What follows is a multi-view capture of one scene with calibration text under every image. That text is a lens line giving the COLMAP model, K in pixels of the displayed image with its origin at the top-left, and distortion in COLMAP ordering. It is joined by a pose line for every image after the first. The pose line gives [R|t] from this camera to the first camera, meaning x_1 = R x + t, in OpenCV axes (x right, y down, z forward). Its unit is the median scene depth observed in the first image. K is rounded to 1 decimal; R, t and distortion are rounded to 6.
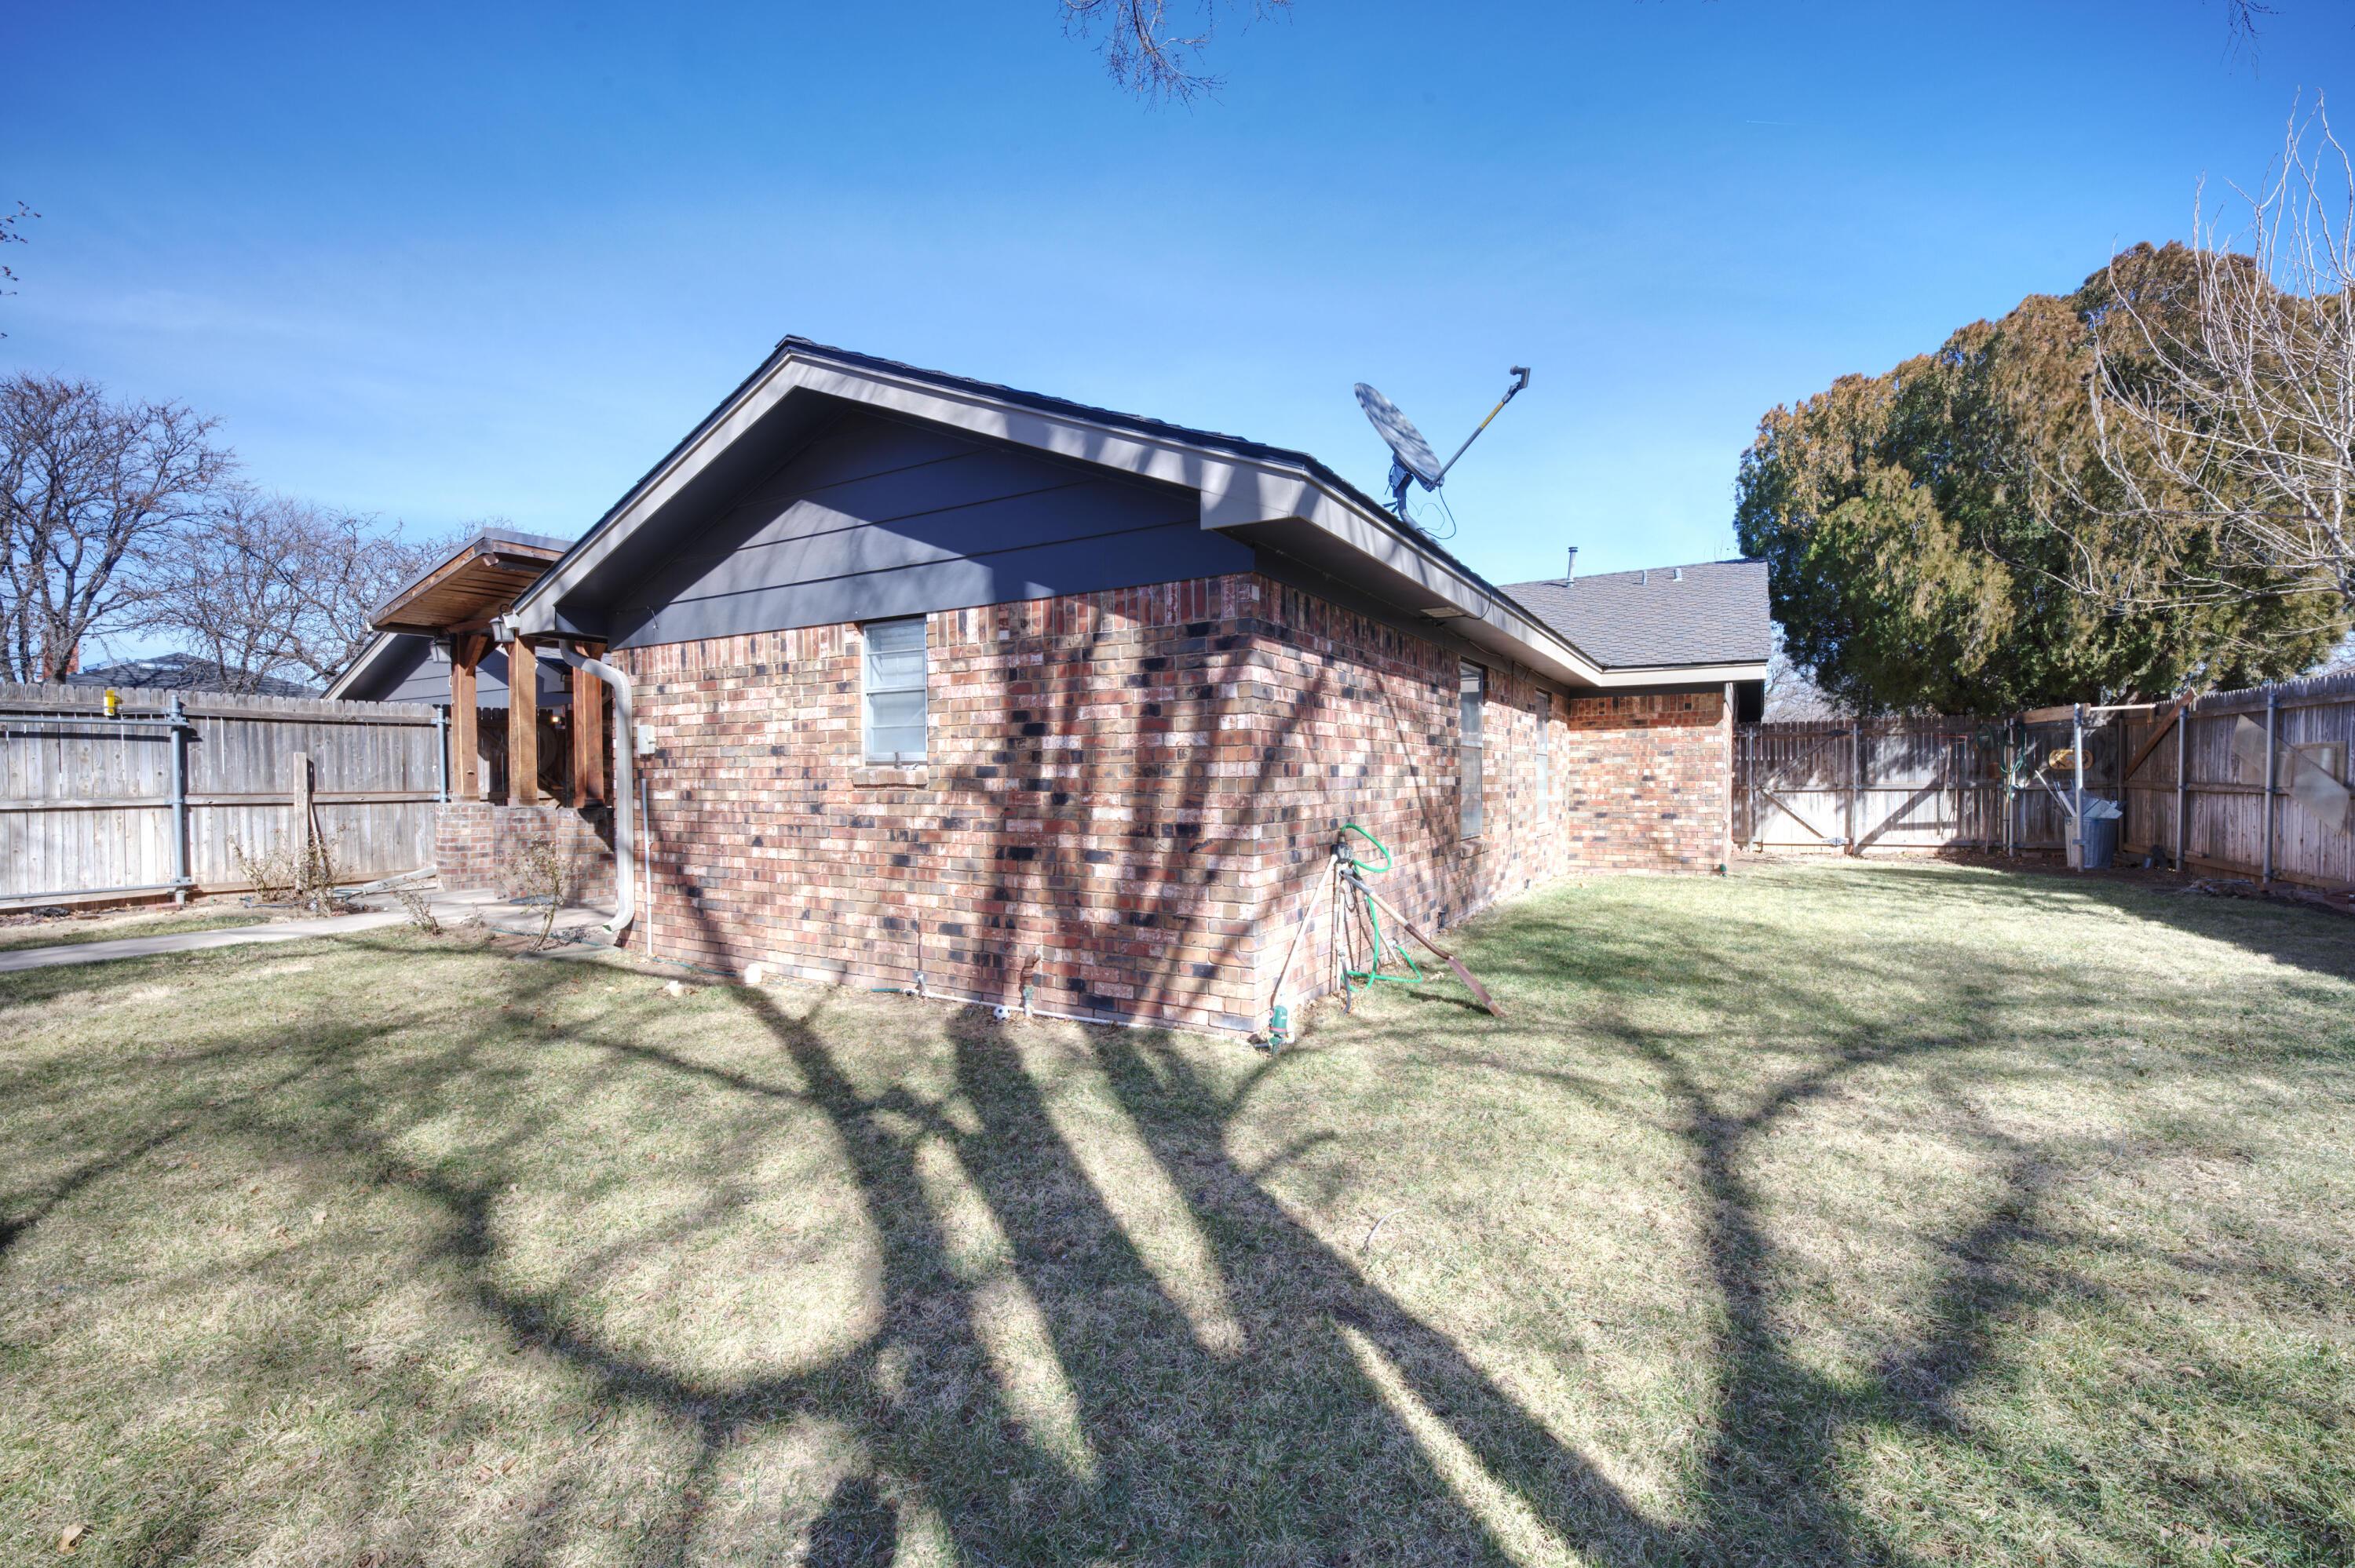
lens RADIAL K [[963.2, 0, 1179.5], [0, 963.2, 790.1], [0, 0, 1]] dist [-0.000897, -0.000003]
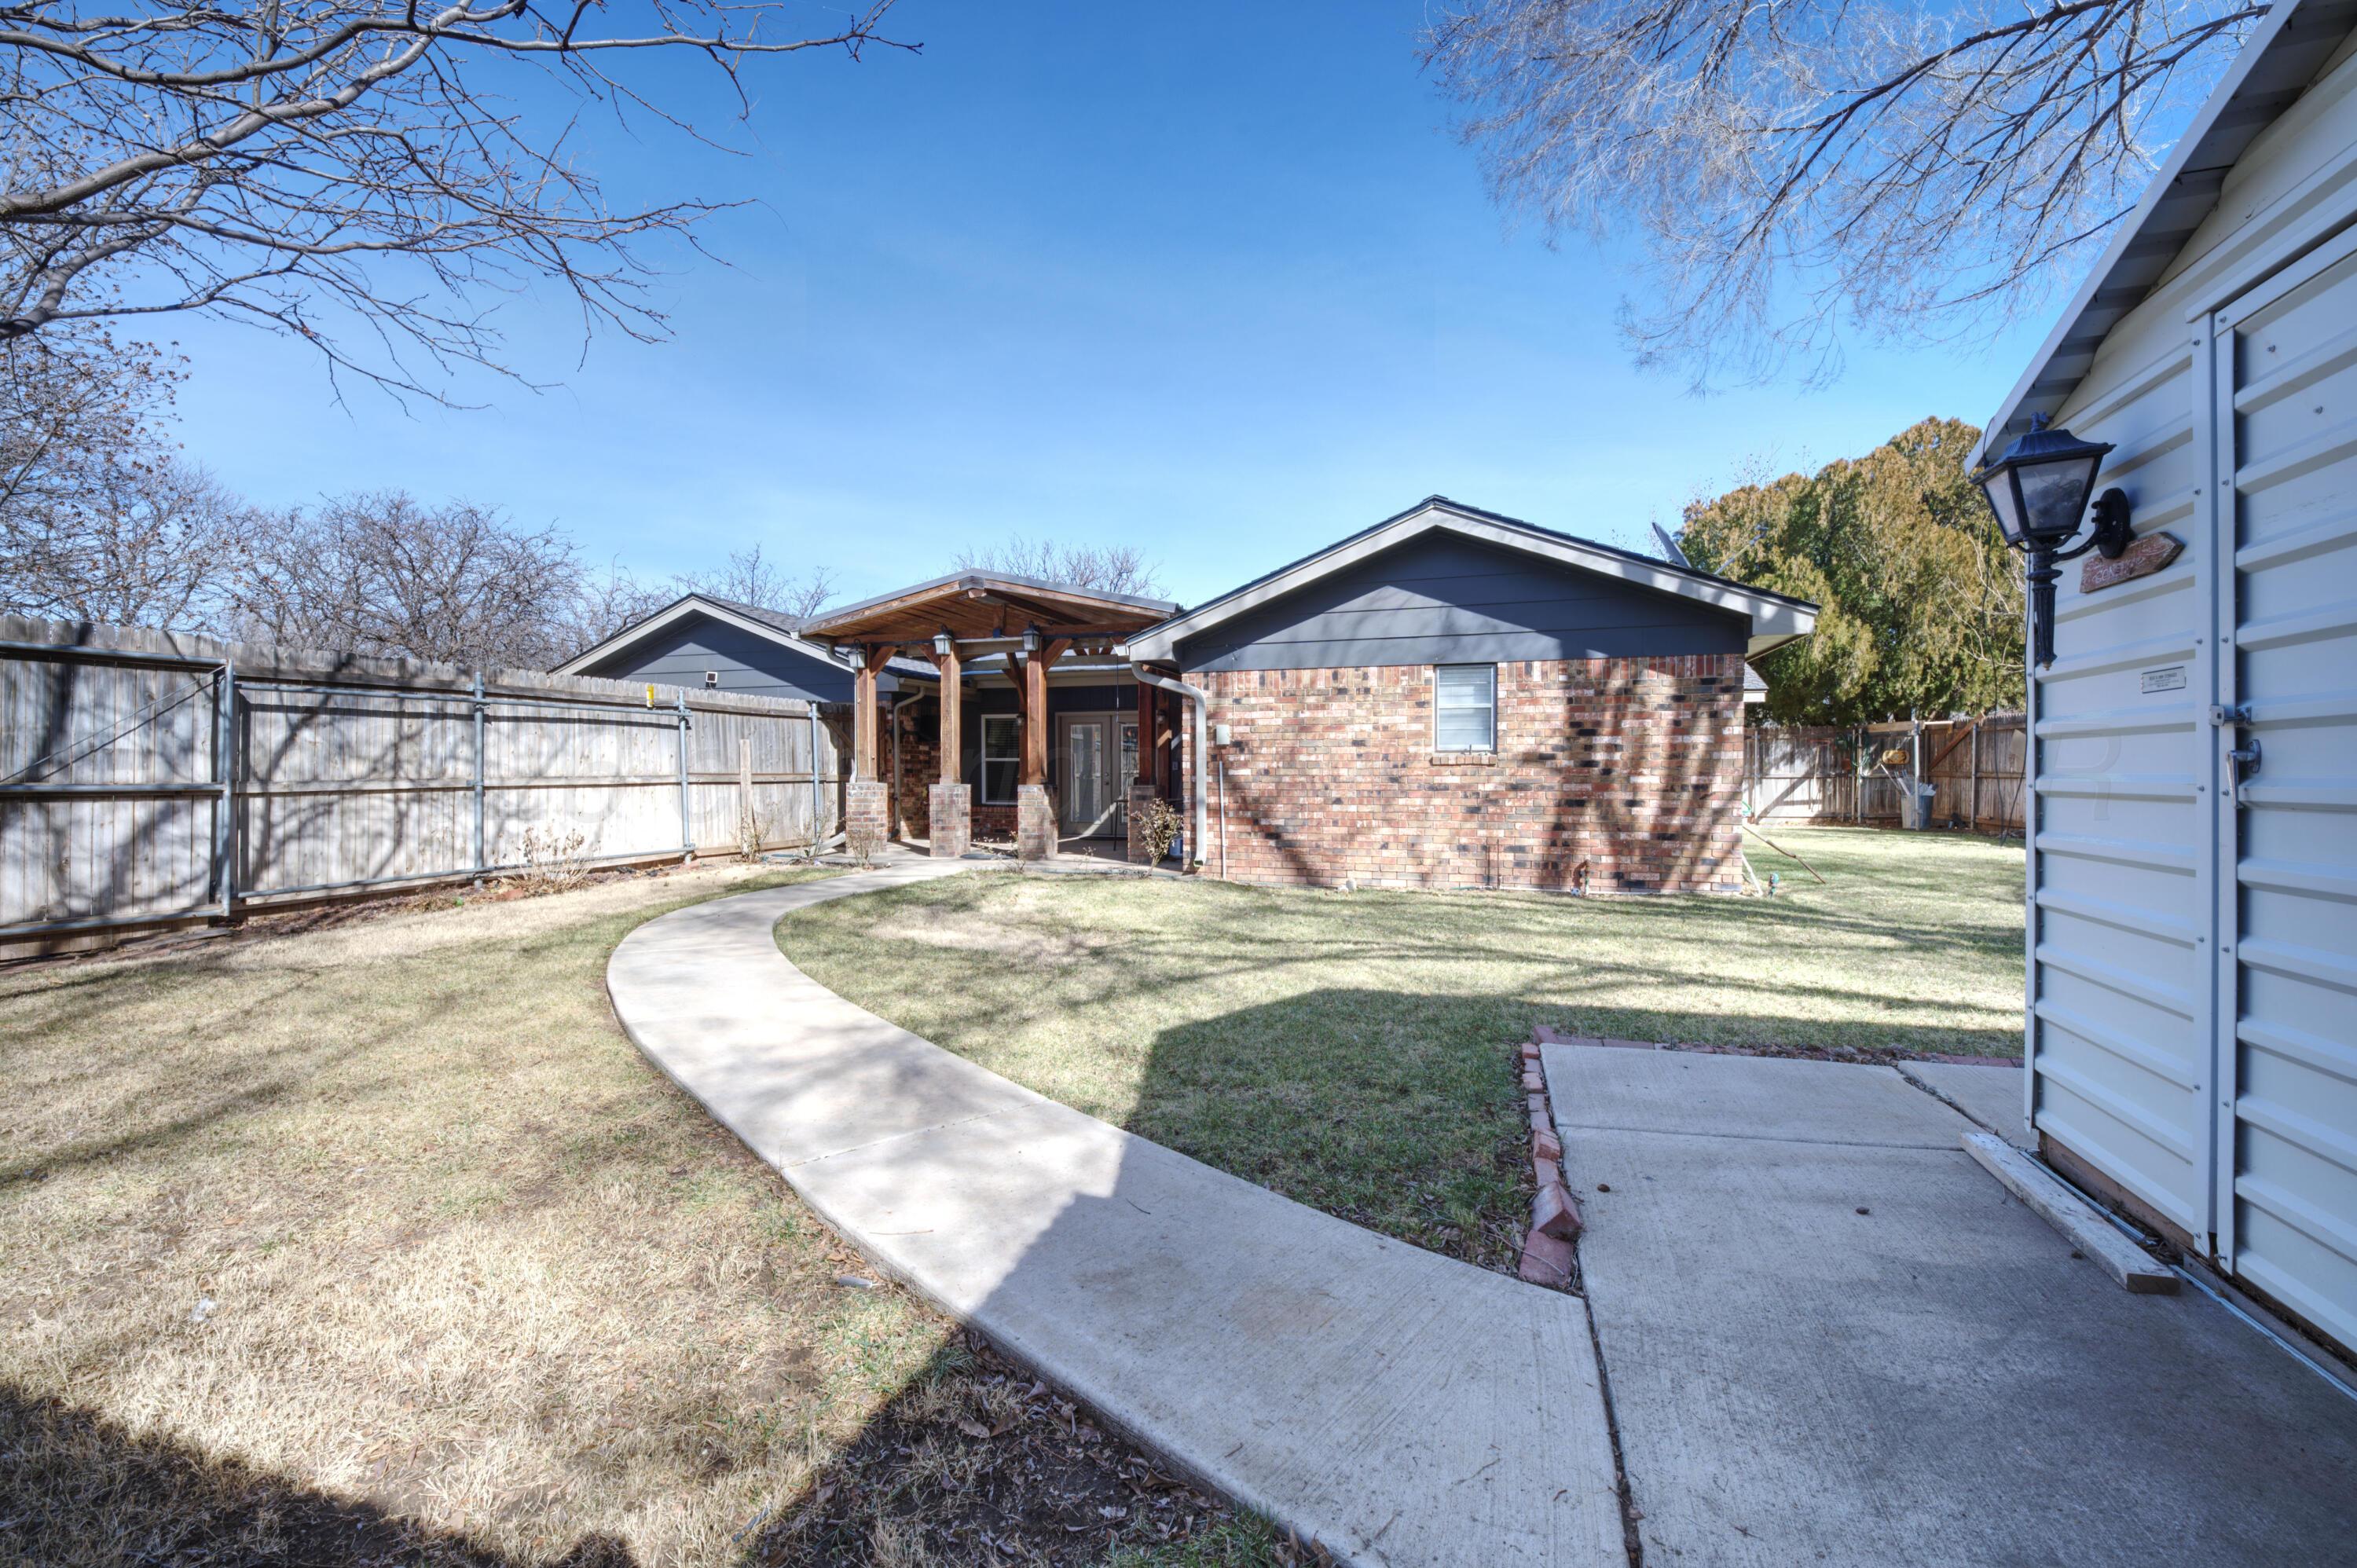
lens RADIAL K [[953.1, 0, 1175.0], [0, 953.1, 773.5], [0, 0, 1]] dist [0.022917, -0.000072]
pose [[0.975245, 0.003294, 0.221102, -1.059192], [-0.000448, 0.999916, -0.012918, 0.029392], [-0.221127, 0.012499, 0.975165, -0.450392]]
